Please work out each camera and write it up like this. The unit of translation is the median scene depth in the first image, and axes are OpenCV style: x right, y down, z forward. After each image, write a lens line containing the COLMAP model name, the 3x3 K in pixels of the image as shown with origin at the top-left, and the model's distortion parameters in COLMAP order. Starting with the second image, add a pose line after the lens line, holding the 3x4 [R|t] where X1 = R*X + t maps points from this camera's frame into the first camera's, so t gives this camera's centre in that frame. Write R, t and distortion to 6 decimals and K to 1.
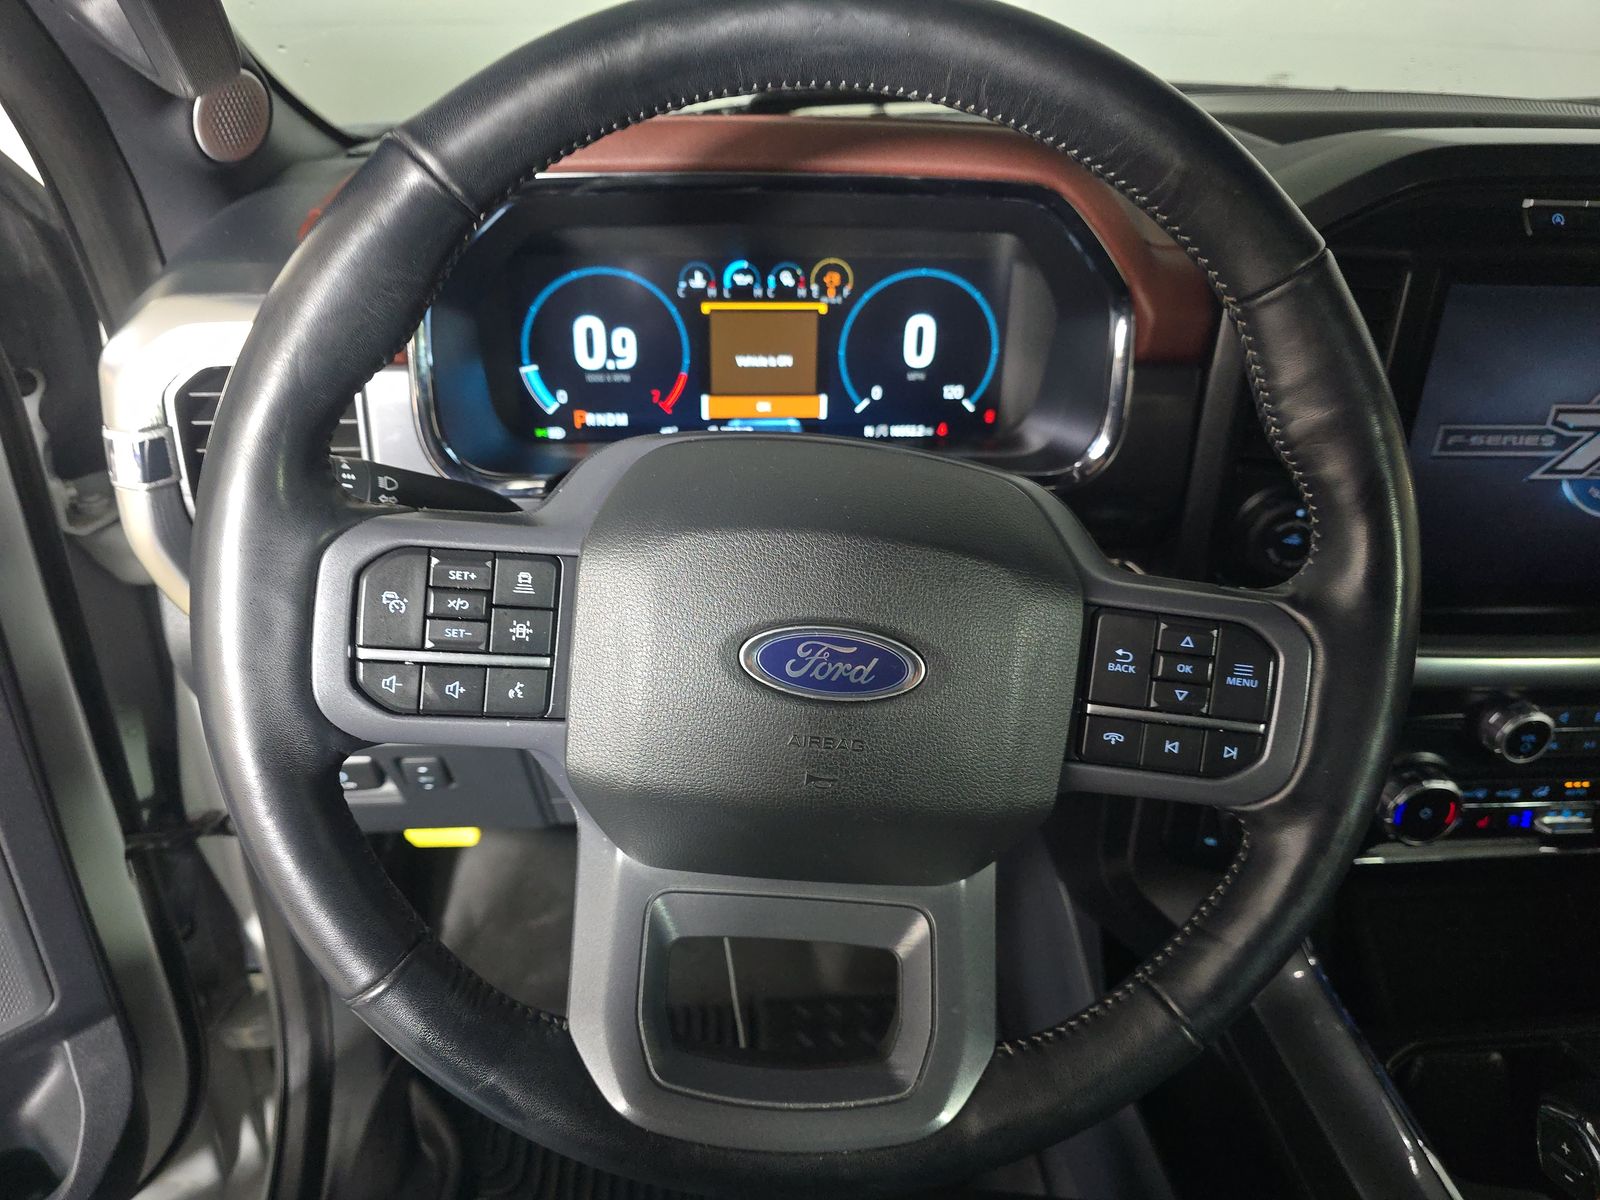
lens RADIAL K [[1076.0, 0, 791.7], [0, 1076.0, 599.7], [0, 0, 1]] dist [0.027534, -0.041383]
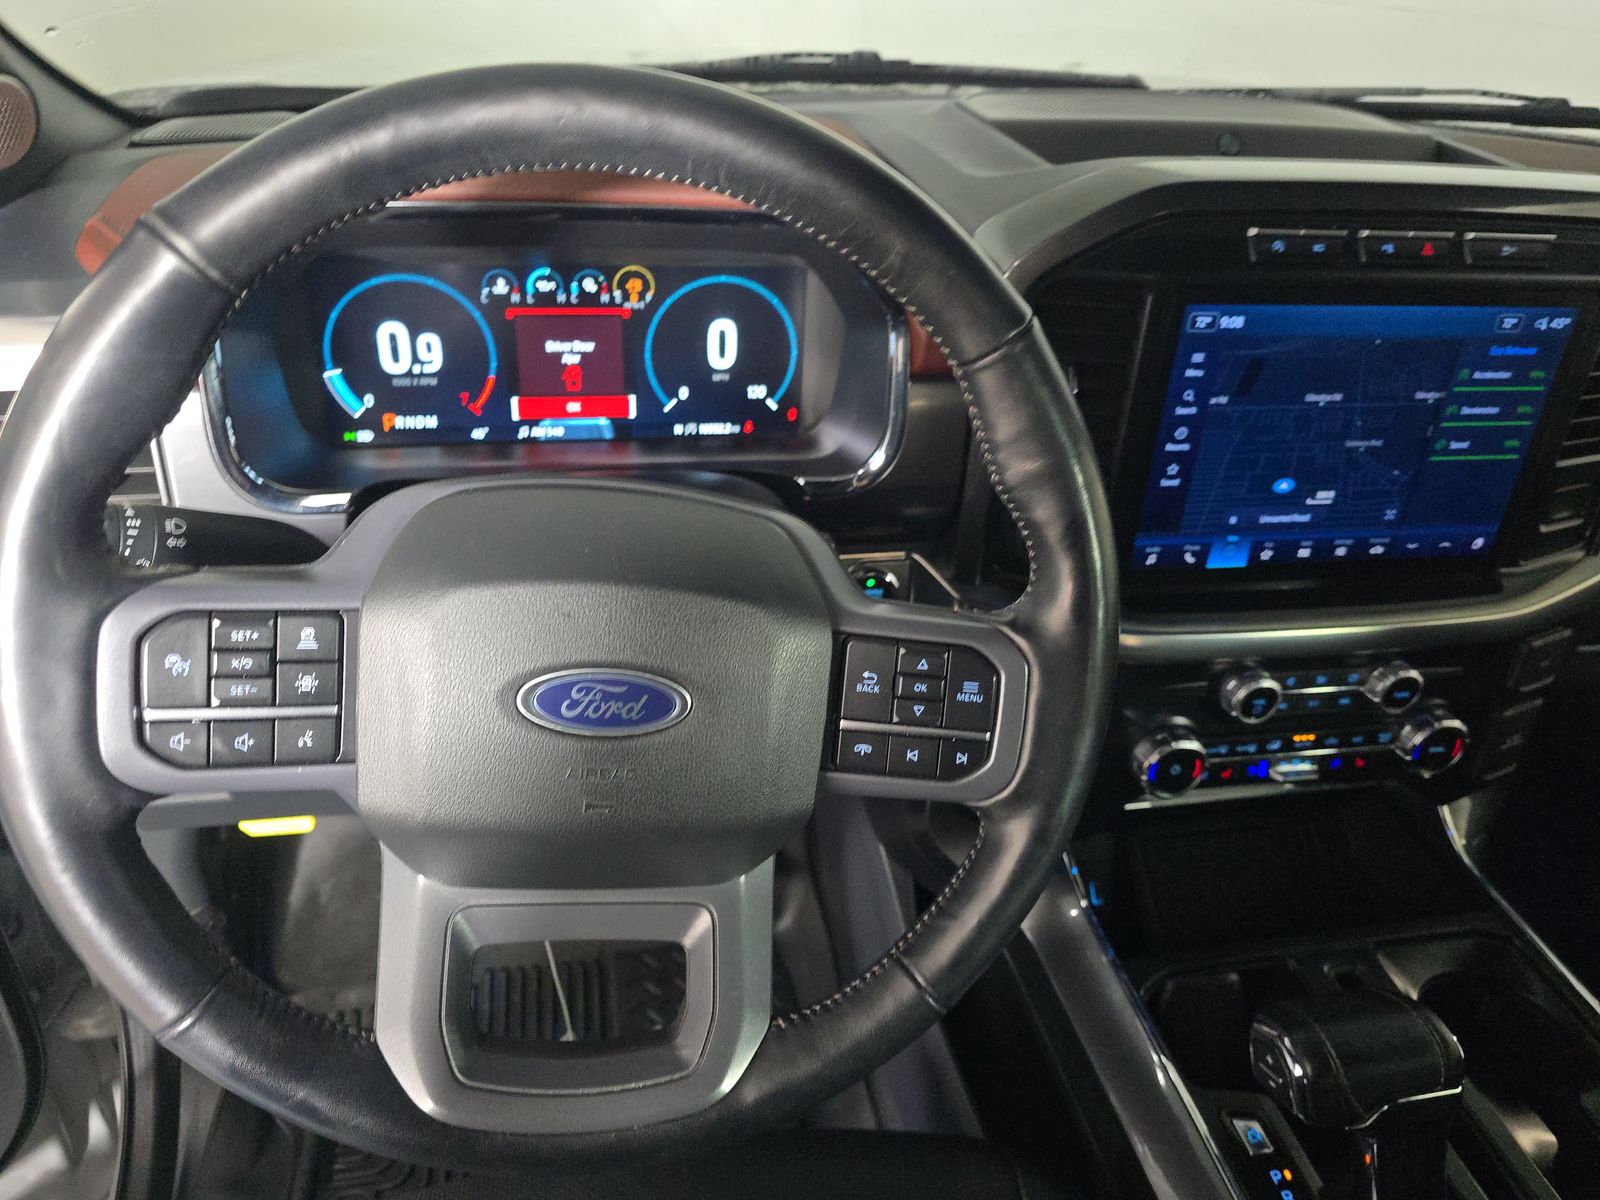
lens RADIAL K [[1076.0, 0, 791.7], [0, 1076.0, 599.7], [0, 0, 1]] dist [0.027534, -0.041383]
pose [[0.992210, -0.033476, 0.119995, 0.093137], [0.025906, 0.997607, 0.064105, -0.104274], [-0.121854, -0.060497, 0.990703, -0.102684]]
